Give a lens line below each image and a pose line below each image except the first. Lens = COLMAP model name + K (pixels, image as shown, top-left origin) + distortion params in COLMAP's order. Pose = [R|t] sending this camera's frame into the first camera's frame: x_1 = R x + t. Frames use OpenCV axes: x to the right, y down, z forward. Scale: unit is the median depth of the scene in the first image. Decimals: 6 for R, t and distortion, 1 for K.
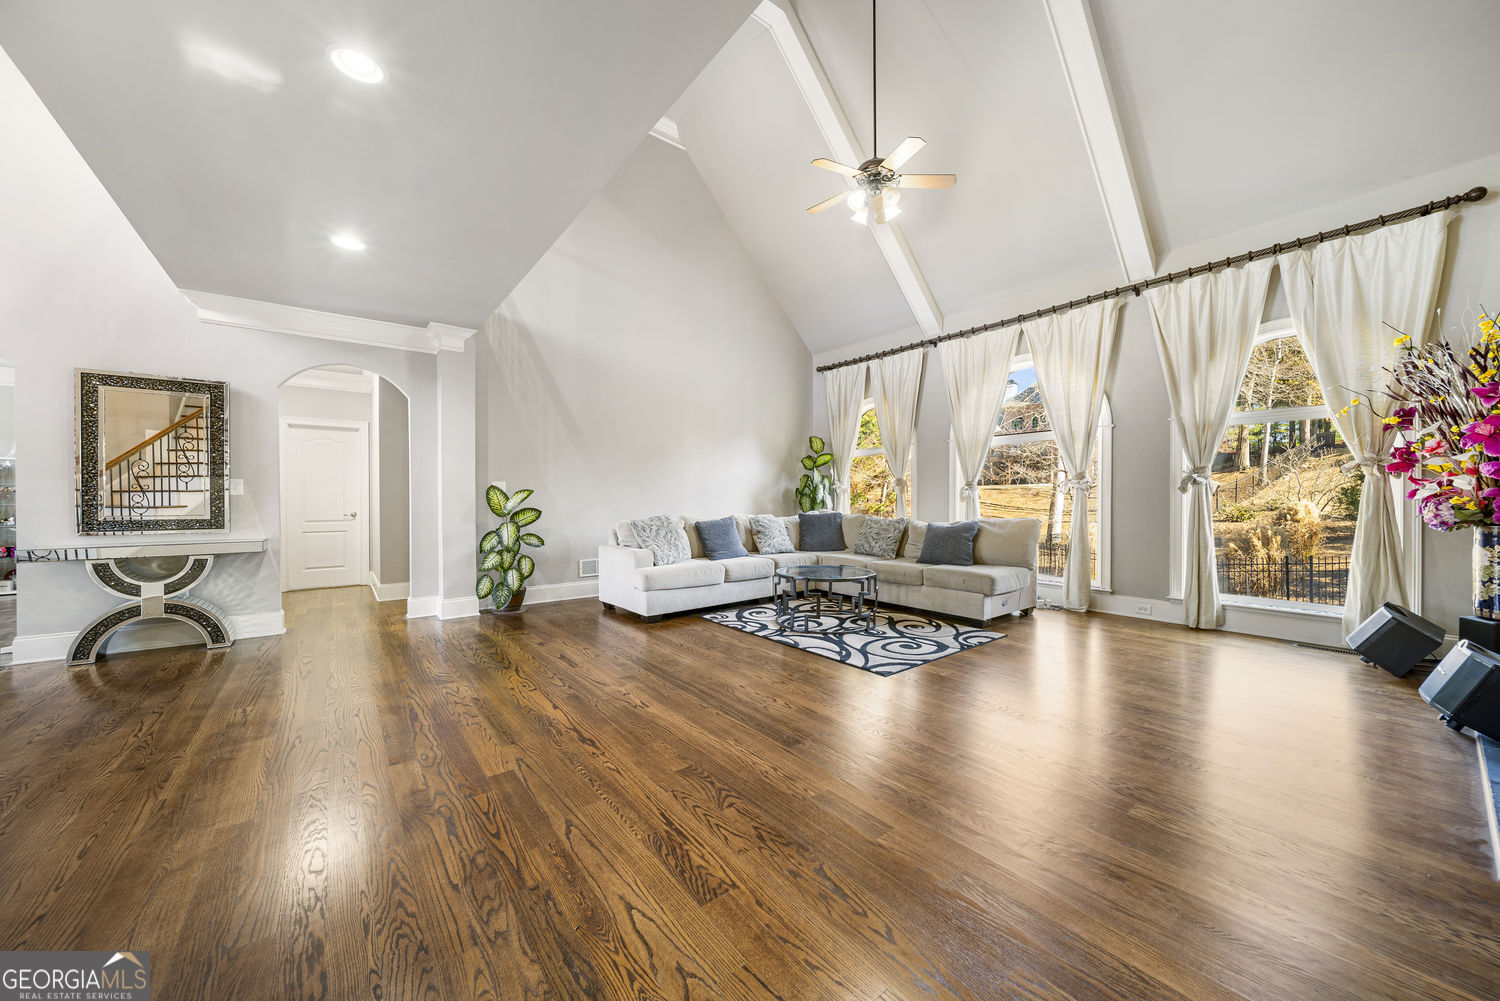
lens RADIAL K [[541.7, 0, 755.7], [0, 541.7, 502.6], [0, 0, 1]] dist [-0.001860, -0.000635]
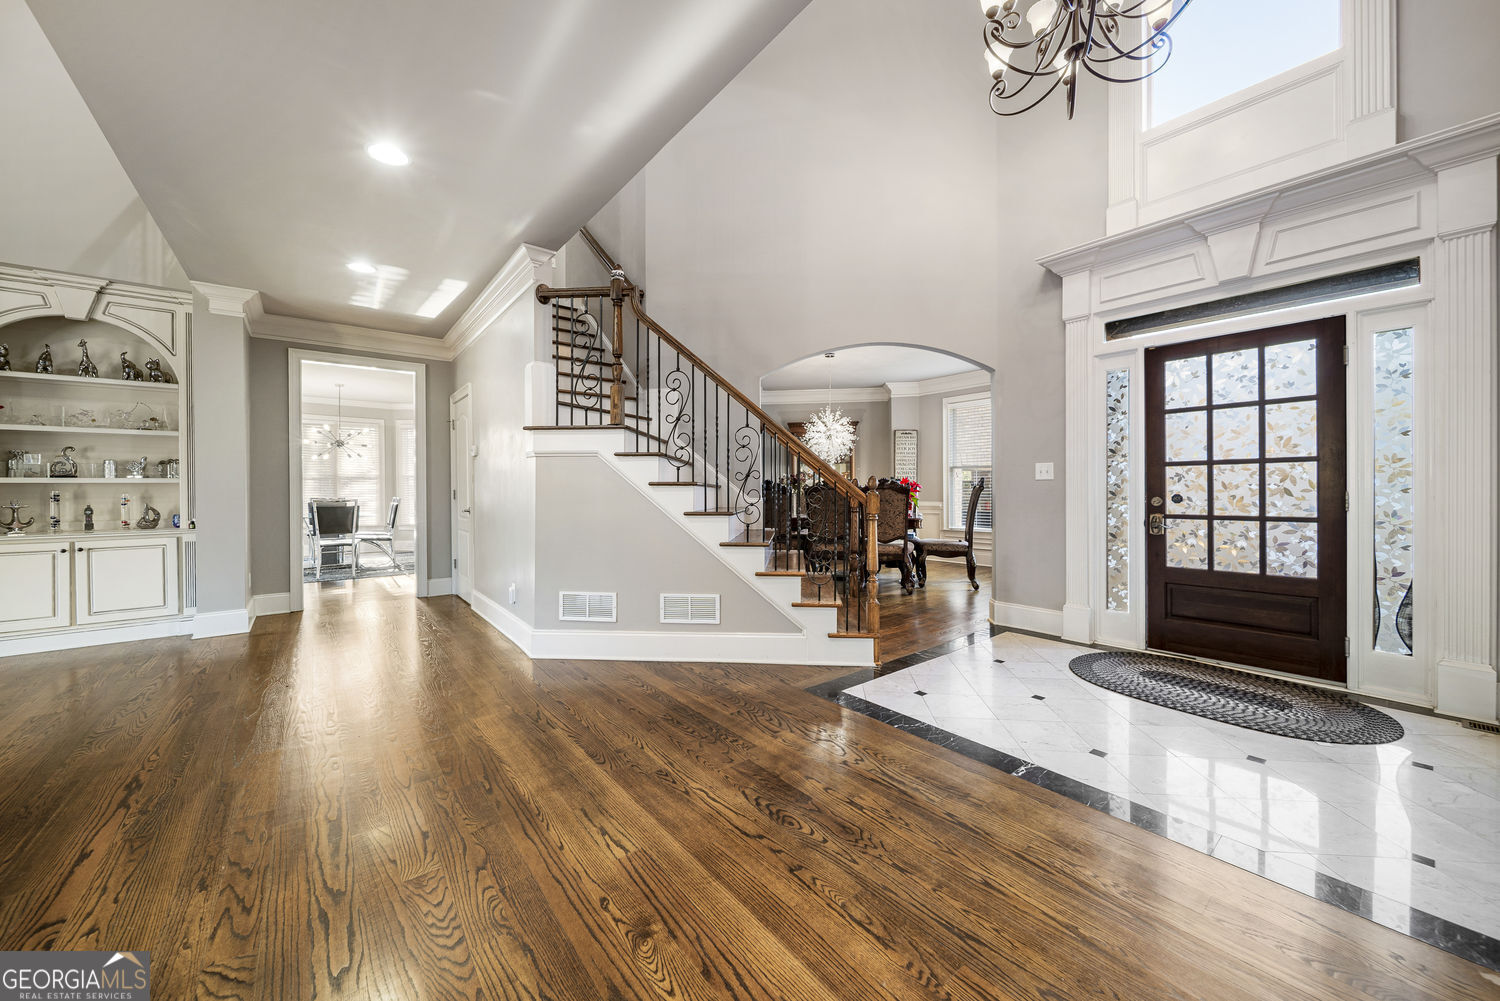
lens RADIAL K [[547.2, 0, 752.4], [0, 547.2, 488.2], [0, 0, 1]] dist [0.000038, -0.001667]
pose [[-0.999906, 0.009358, -0.010053, -1.225910], [0.009293, 0.999936, 0.006482, -0.010728], [0.010113, 0.006388, -0.999928, 1.800718]]
